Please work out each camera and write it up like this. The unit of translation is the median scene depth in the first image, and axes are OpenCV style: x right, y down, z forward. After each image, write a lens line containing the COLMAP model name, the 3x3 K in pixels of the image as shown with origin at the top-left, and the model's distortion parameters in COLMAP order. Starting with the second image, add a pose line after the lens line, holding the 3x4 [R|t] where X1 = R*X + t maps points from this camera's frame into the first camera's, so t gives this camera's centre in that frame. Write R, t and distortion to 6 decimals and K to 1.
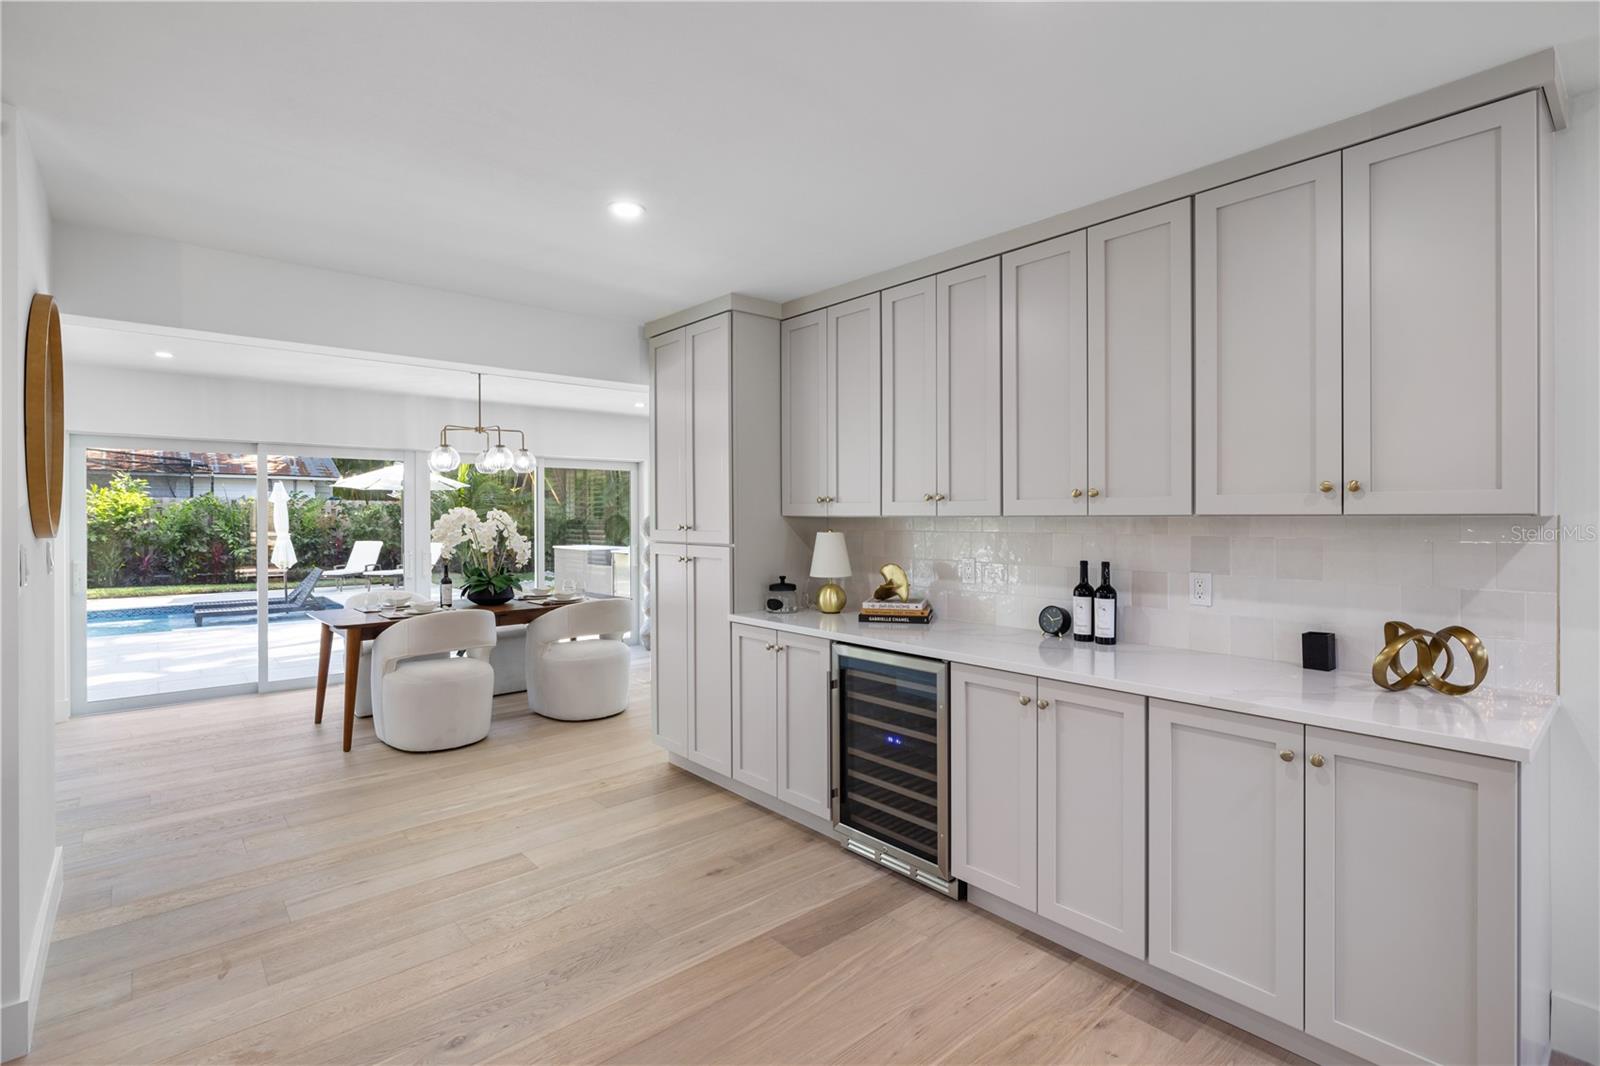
lens RADIAL K [[765.9, 0, 804.4], [0, 765.9, 515.4], [0, 0, 1]] dist [-0.005371, -0.002744]
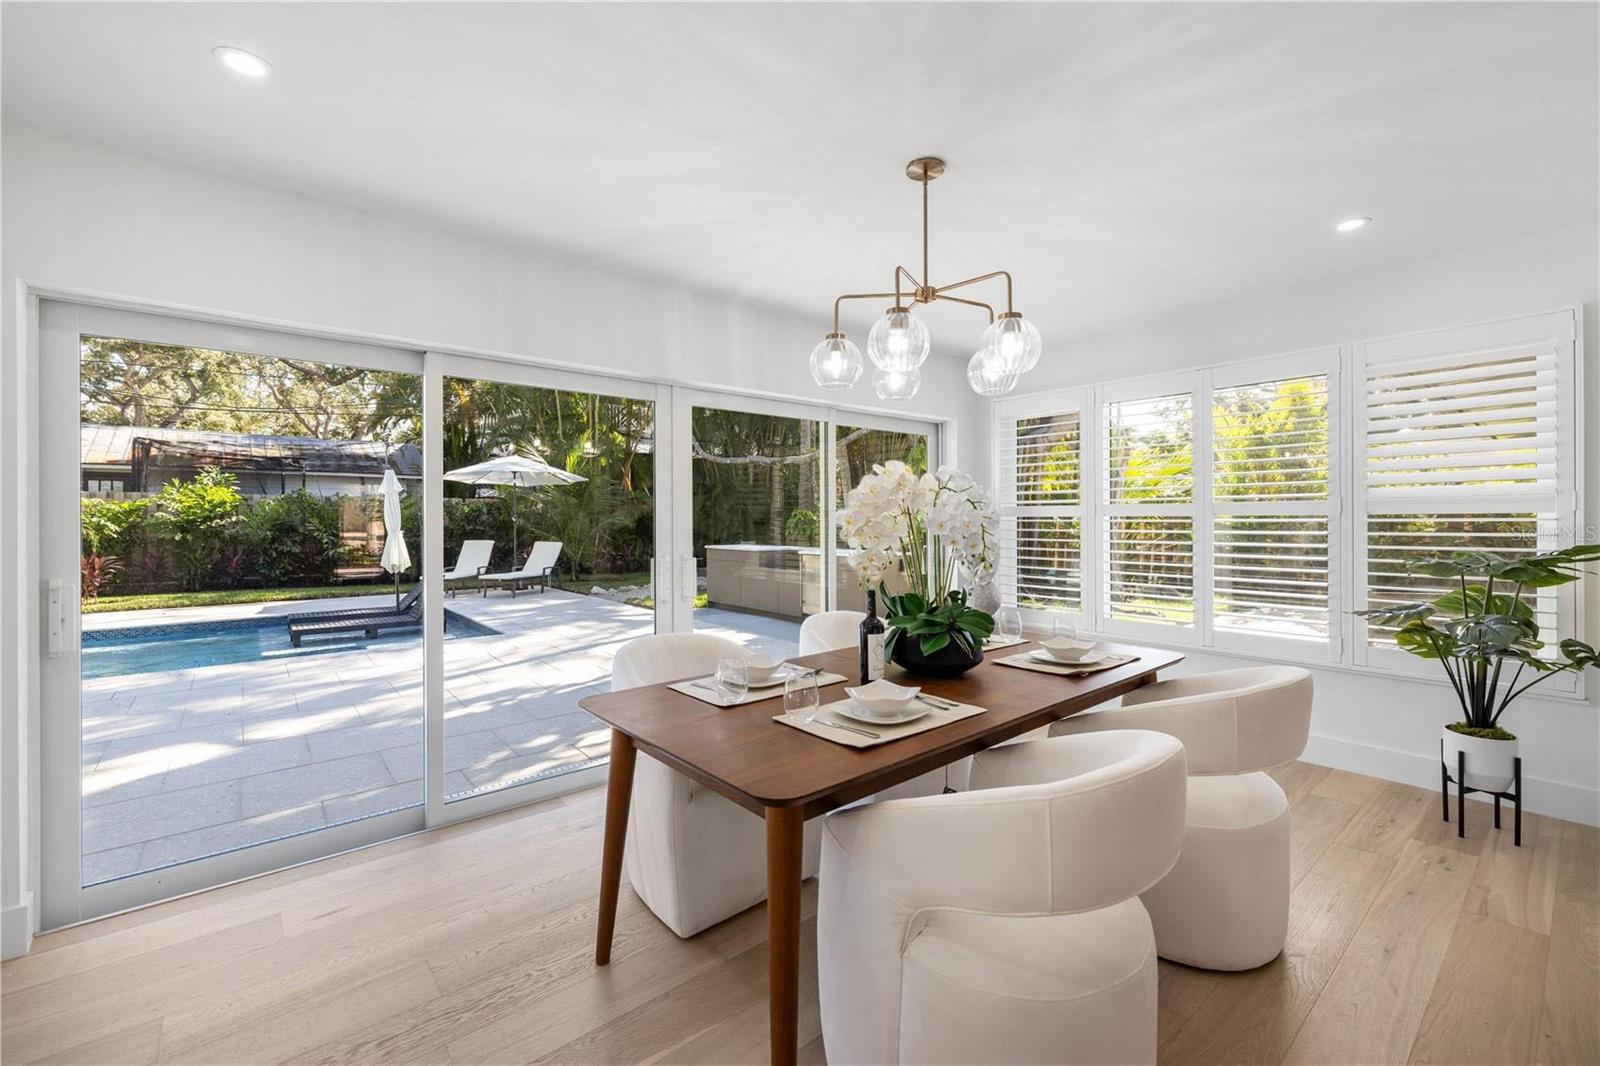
lens RADIAL K [[676.0, 0, 795.7], [0, 676.0, 520.4], [0, 0, 1]] dist [-0.002658, 0.000150]
pose [[0.999704, -0.000667, -0.024325, -0.180387], [0.000738, 0.999996, 0.002874, 0.008239], [0.024323, -0.002891, 0.999700, 0.217406]]
